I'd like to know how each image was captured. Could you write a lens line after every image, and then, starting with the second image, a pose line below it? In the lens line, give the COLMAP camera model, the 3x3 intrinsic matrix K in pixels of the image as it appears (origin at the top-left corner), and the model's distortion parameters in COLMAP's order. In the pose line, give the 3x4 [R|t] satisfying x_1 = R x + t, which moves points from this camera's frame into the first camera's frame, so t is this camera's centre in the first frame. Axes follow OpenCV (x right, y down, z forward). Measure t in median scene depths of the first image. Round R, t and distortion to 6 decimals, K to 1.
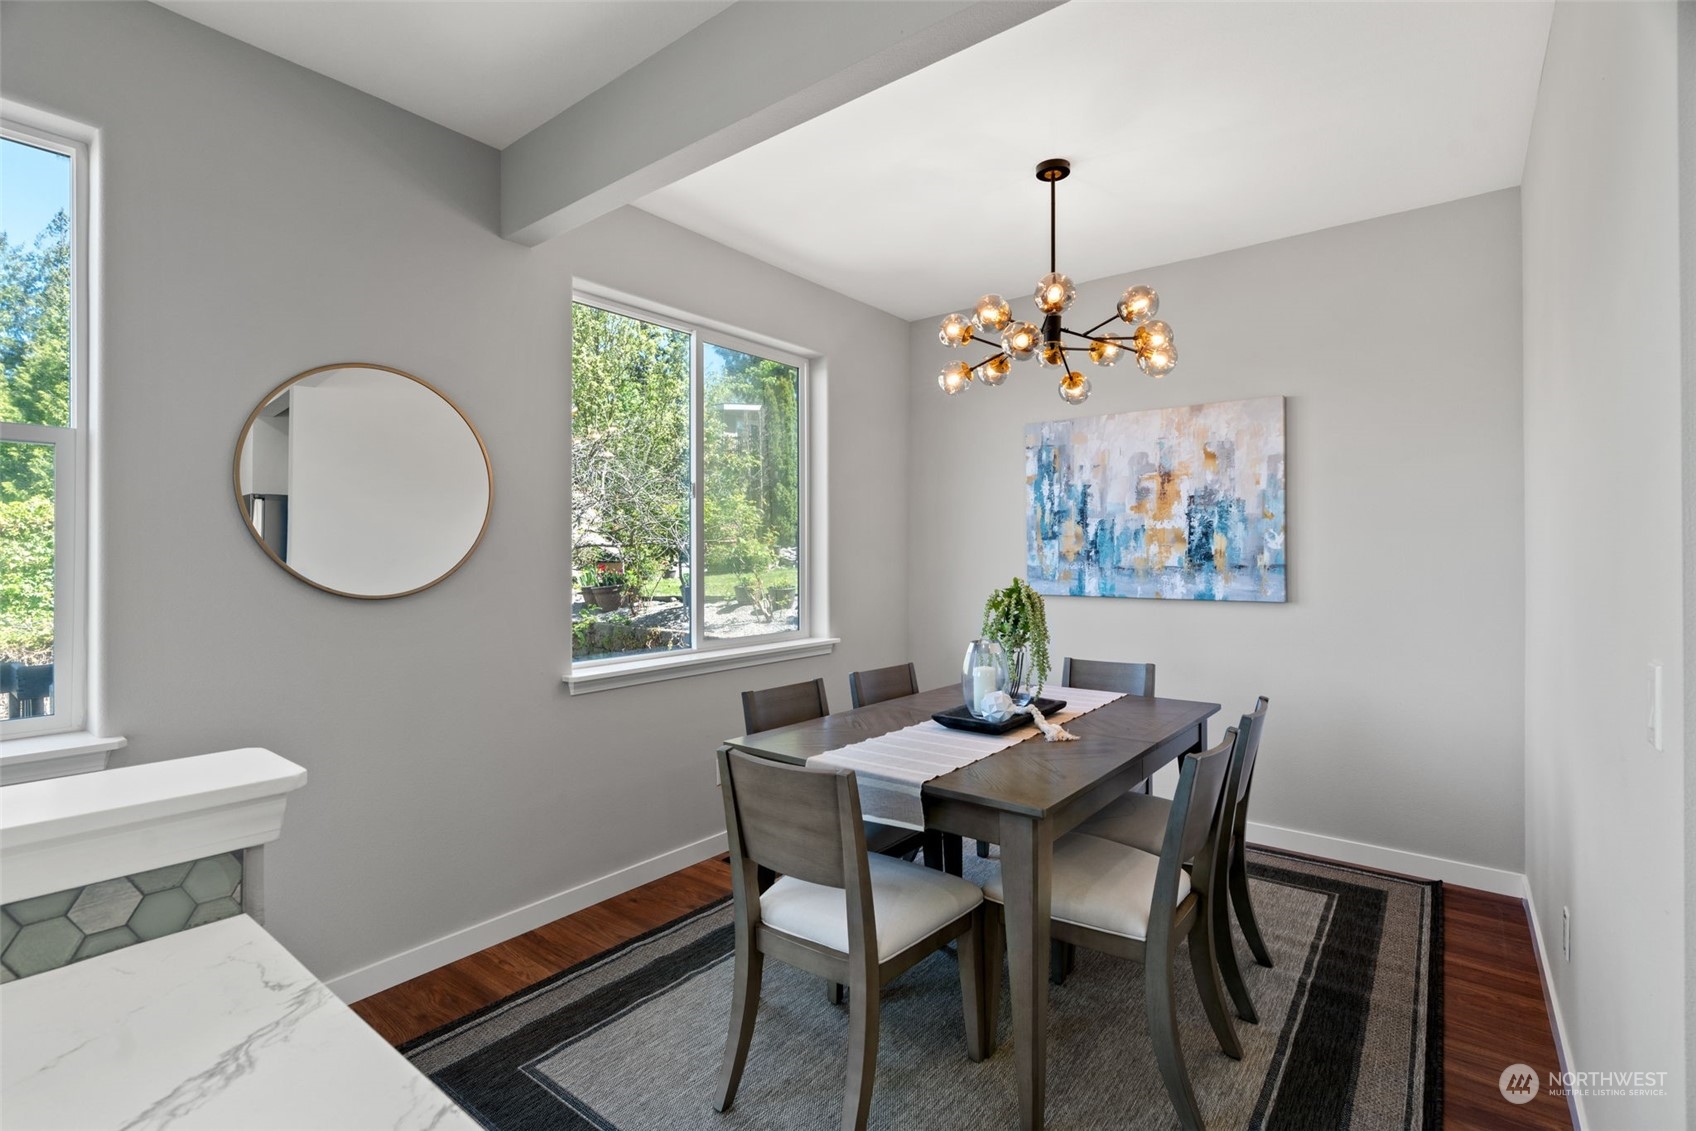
lens RADIAL K [[775.6, 0, 846.7], [0, 775.6, 556.4], [0, 0, 1]] dist [-0.002076, -0.000064]
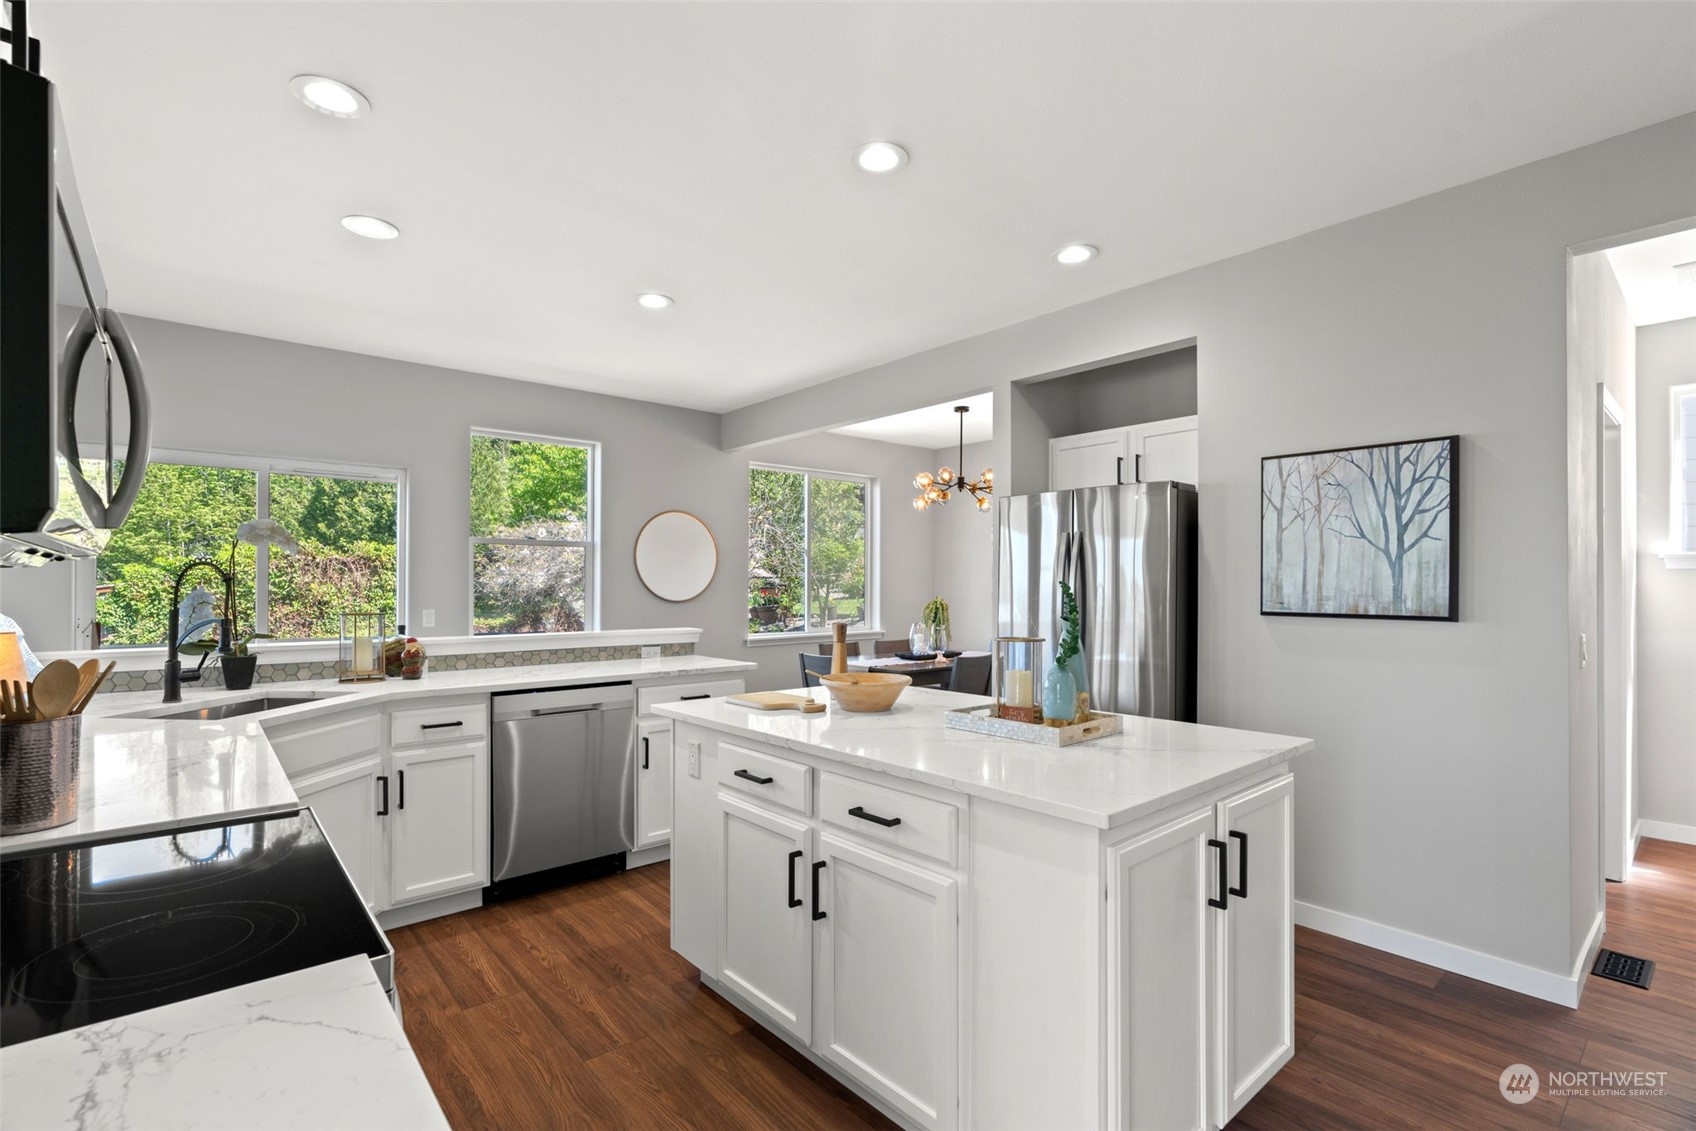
lens RADIAL K [[775.6, 0, 848.8], [0, 775.6, 581.7], [0, 0, 1]] dist [-0.002076, -0.000064]
pose [[0.979826, 0.003270, -0.199824, 0.113830], [-0.003756, 0.999991, -0.002055, -0.002935], [0.199816, 0.002764, 0.979830, -0.342857]]
